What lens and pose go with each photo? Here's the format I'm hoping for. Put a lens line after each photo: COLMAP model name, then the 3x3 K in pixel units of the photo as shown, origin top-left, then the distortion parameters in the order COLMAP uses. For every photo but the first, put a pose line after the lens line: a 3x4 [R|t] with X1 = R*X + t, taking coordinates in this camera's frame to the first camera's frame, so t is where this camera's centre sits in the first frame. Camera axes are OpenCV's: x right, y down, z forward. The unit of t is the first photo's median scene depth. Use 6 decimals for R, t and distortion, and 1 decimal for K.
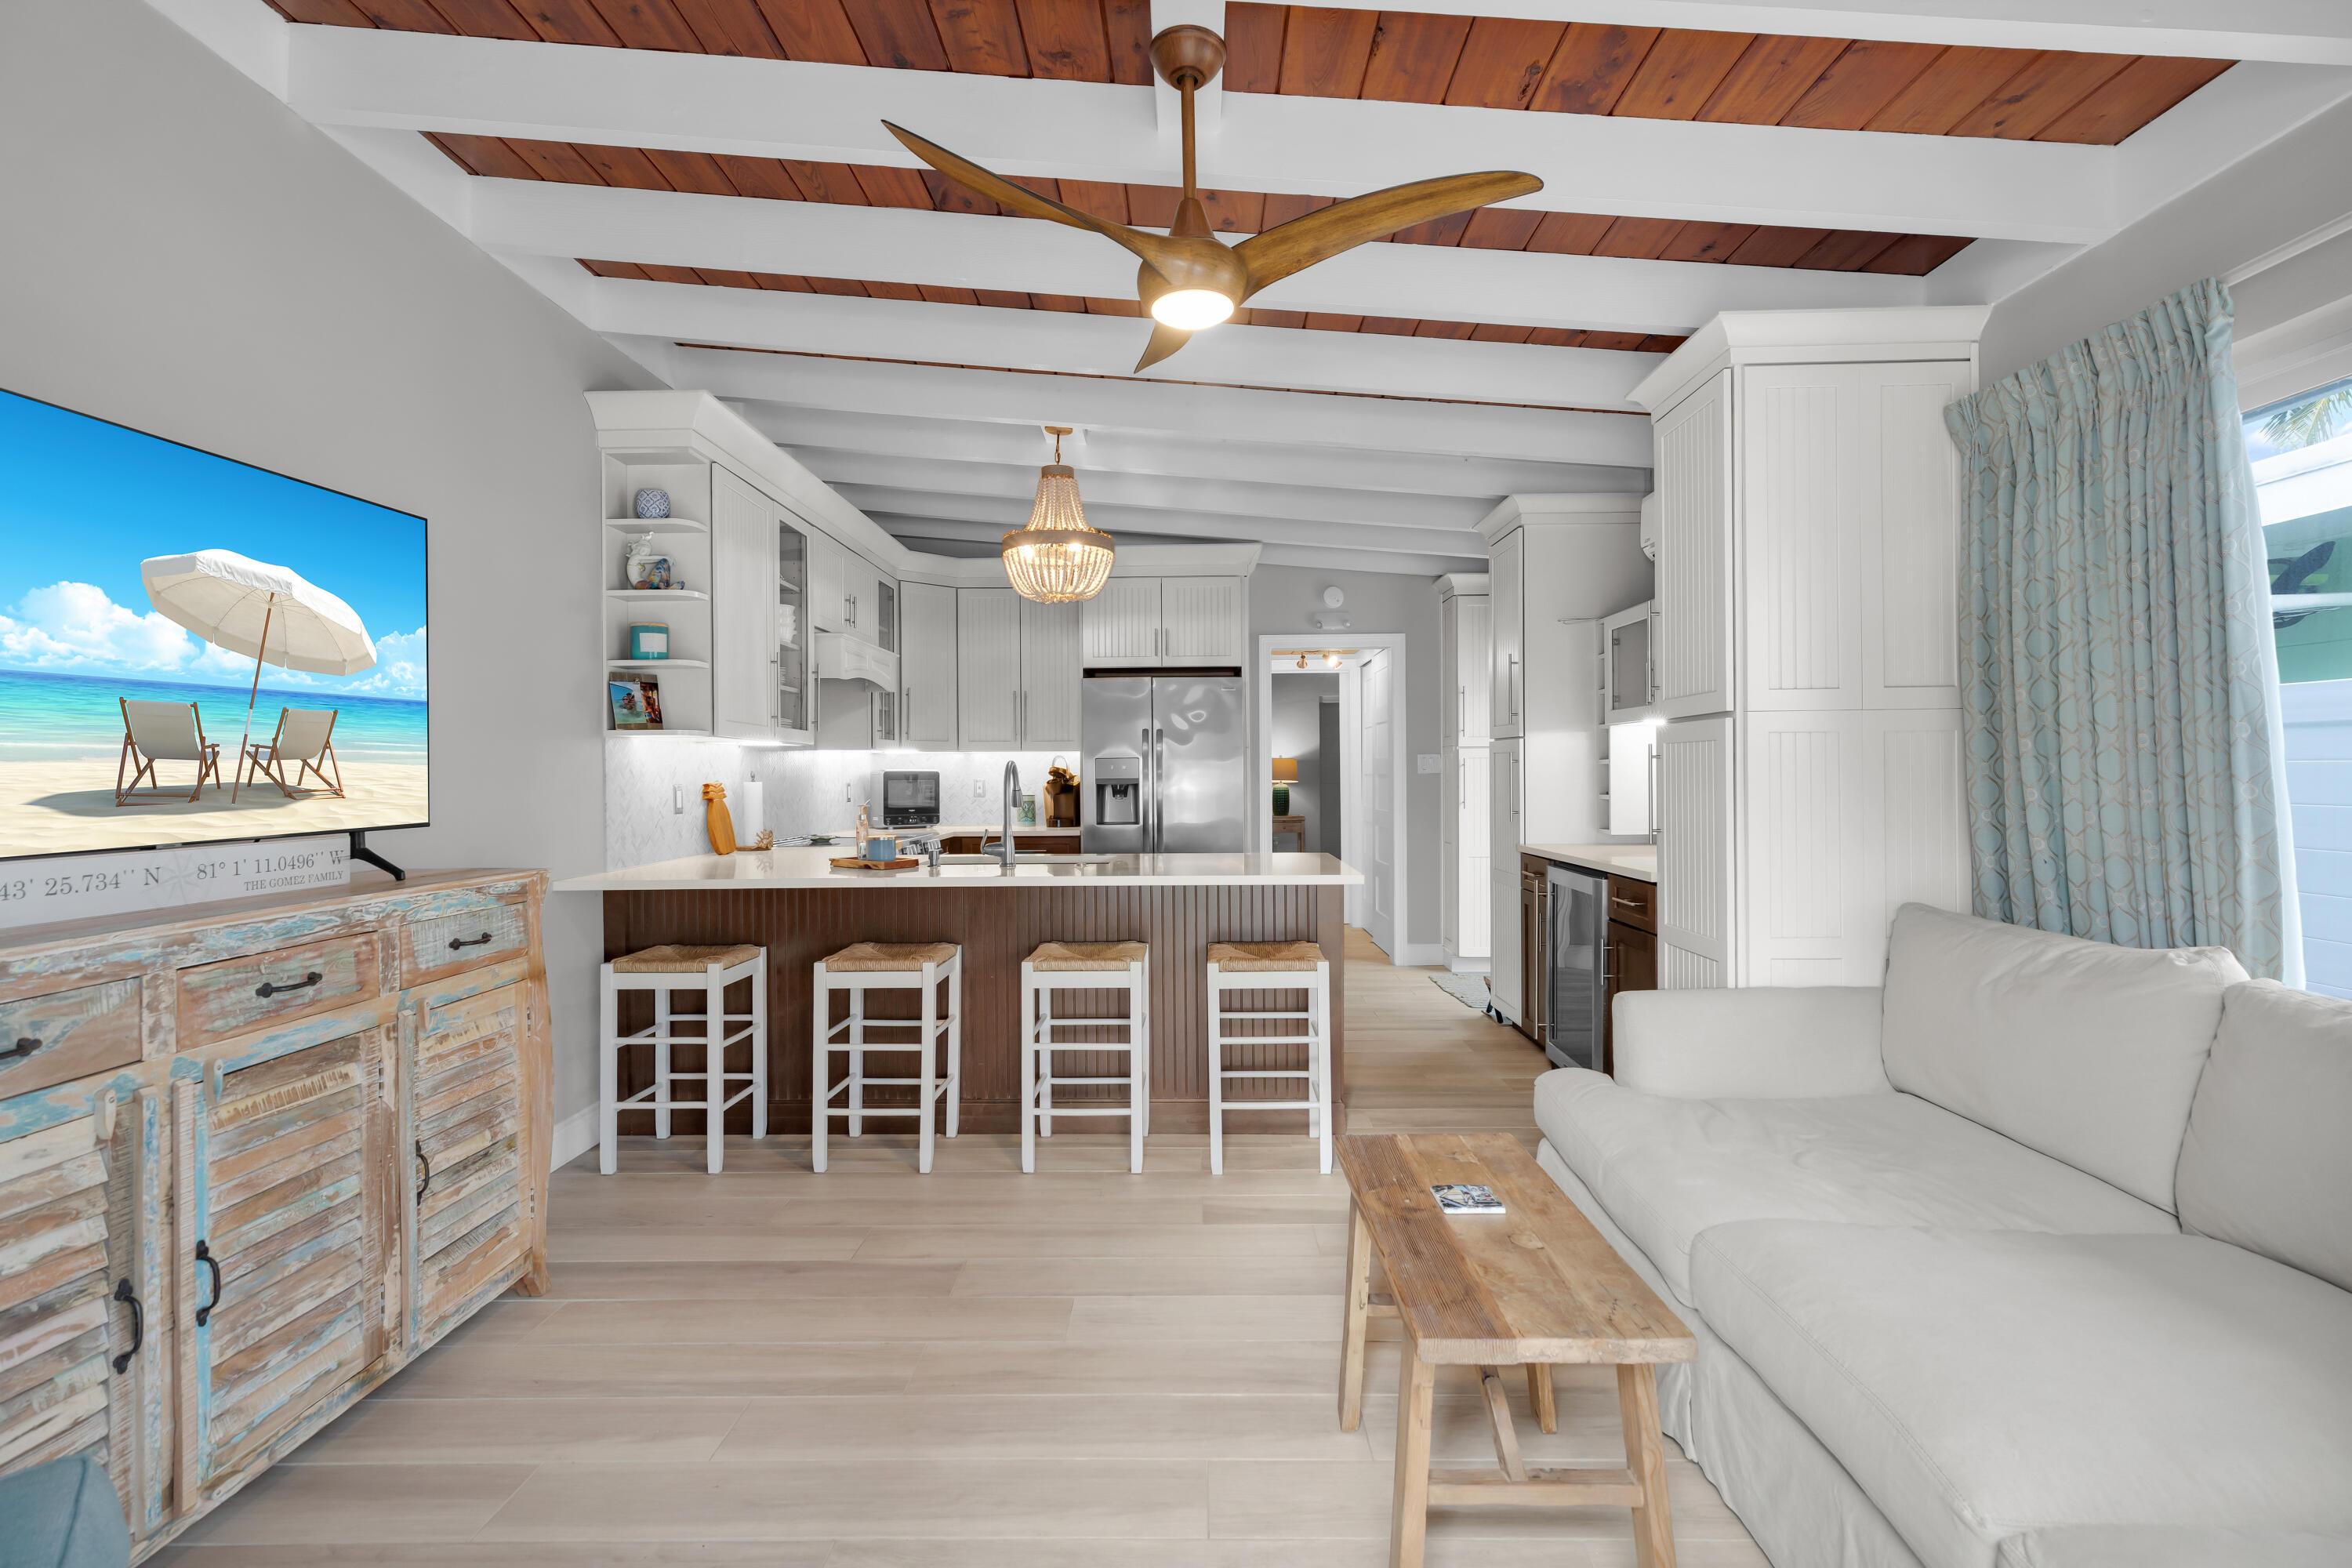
lens RADIAL K [[1065.7, 0, 1176.1], [0, 1065.7, 772.6], [0, 0, 1]] dist [0.001268, -0.000081]
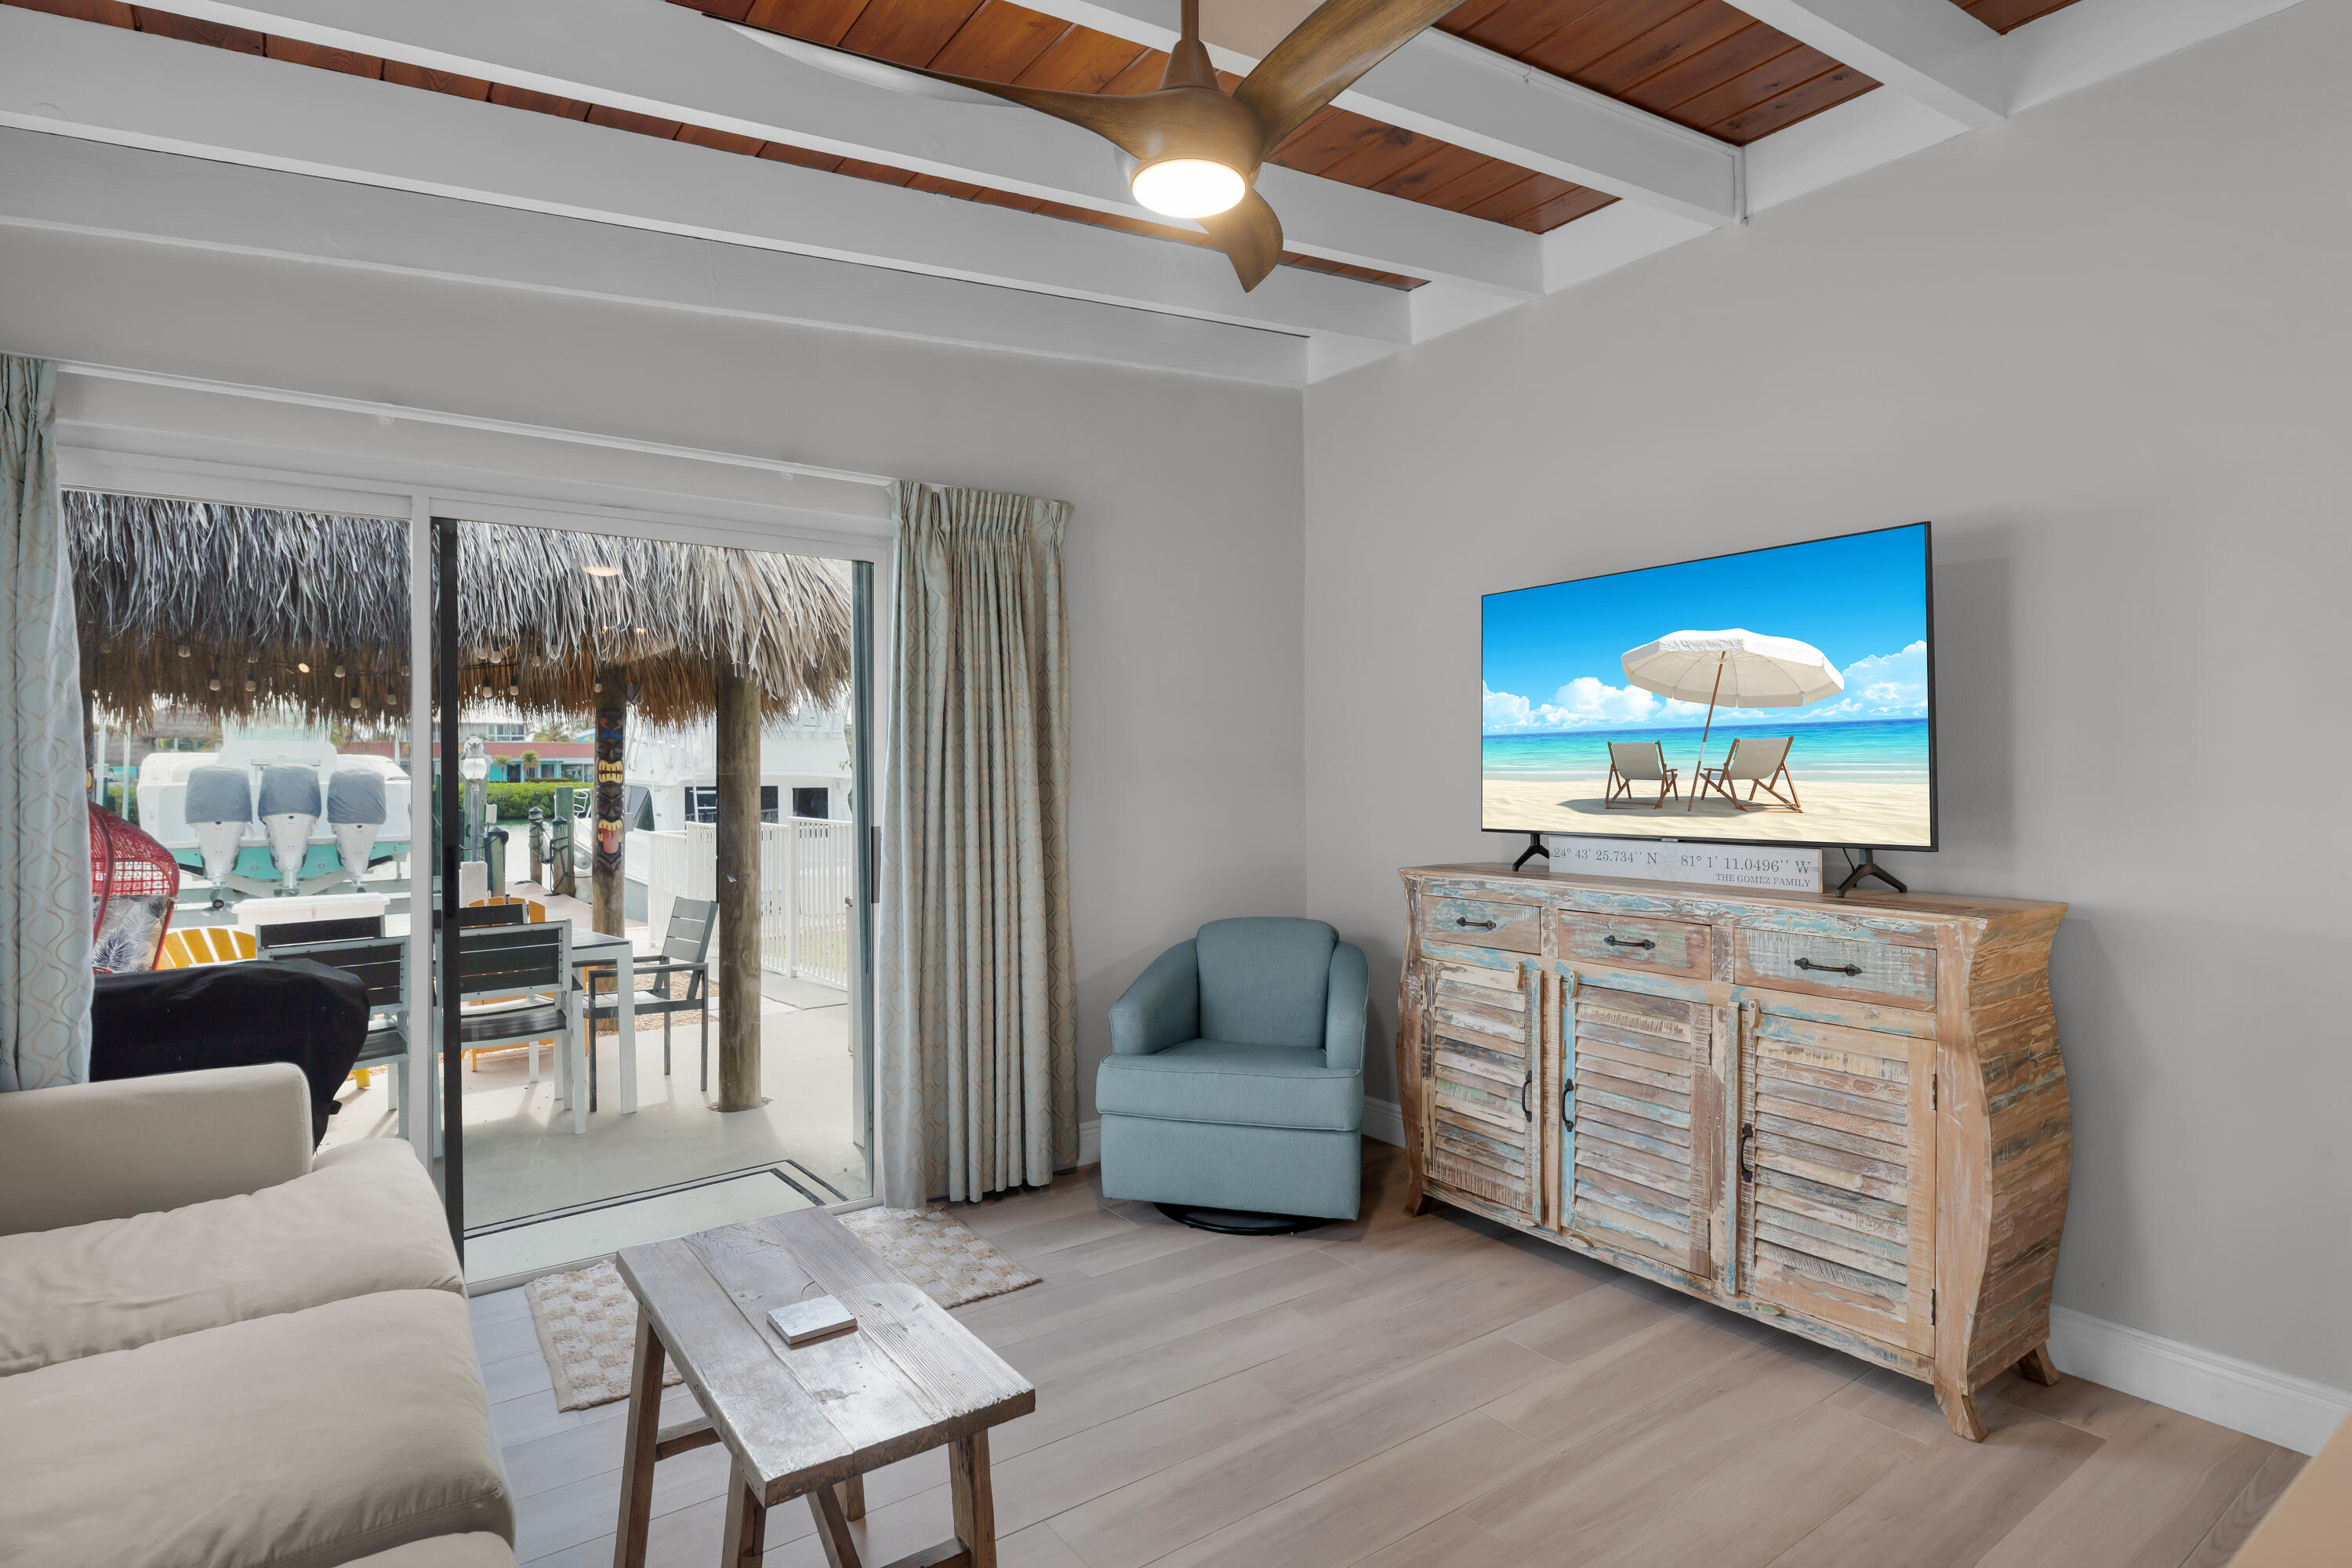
lens RADIAL K [[1212.9, 0, 1171.5], [0, 1212.9, 764.6], [0, 0, 1]] dist [0.000454, -0.000050]
pose [[-0.801443, 0.014360, -0.597898, 0.522046], [0.015556, 0.999874, 0.003163, -0.043894], [0.597868, -0.006766, -0.801566, 1.648429]]
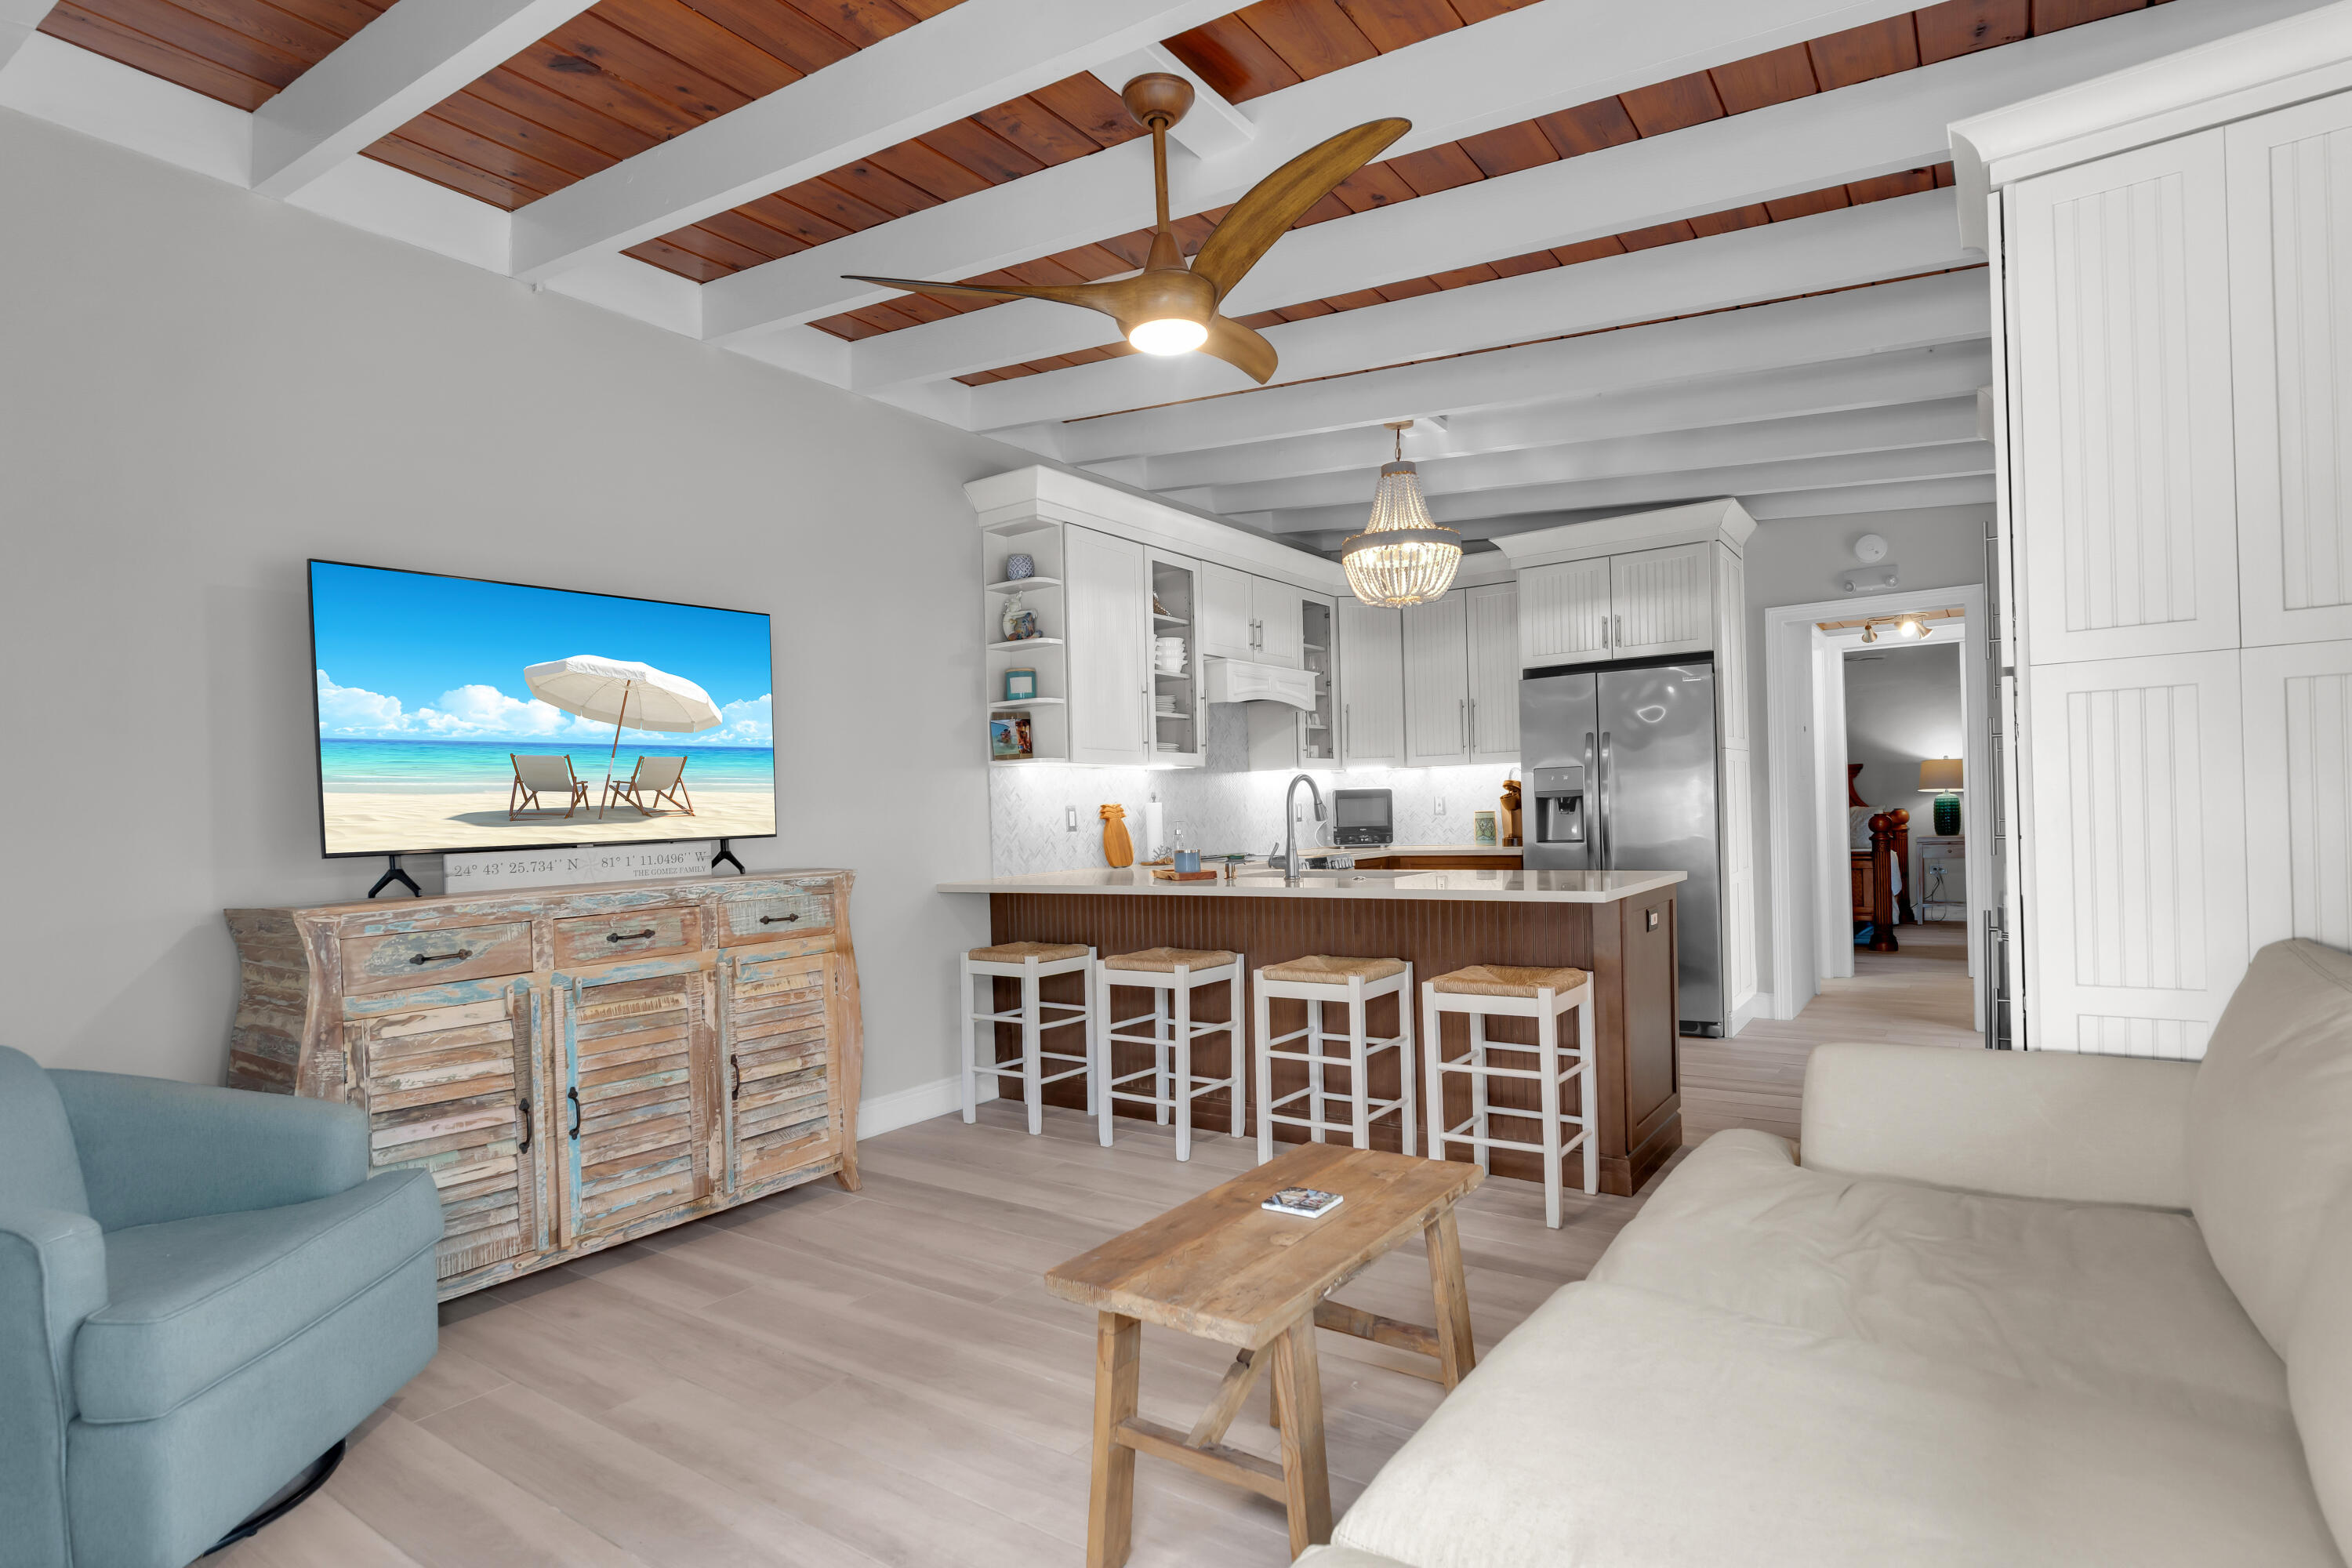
lens RADIAL K [[1174.6, 0, 1174.5], [0, 1174.6, 807.3], [0, 0, 1]] dist [-0.004947, -0.000351]
pose [[0.825628, -0.020702, -0.563835, 0.668031], [0.026660, 0.999642, 0.002336, 0.025340], [0.563585, -0.016961, 0.825884, 0.037190]]
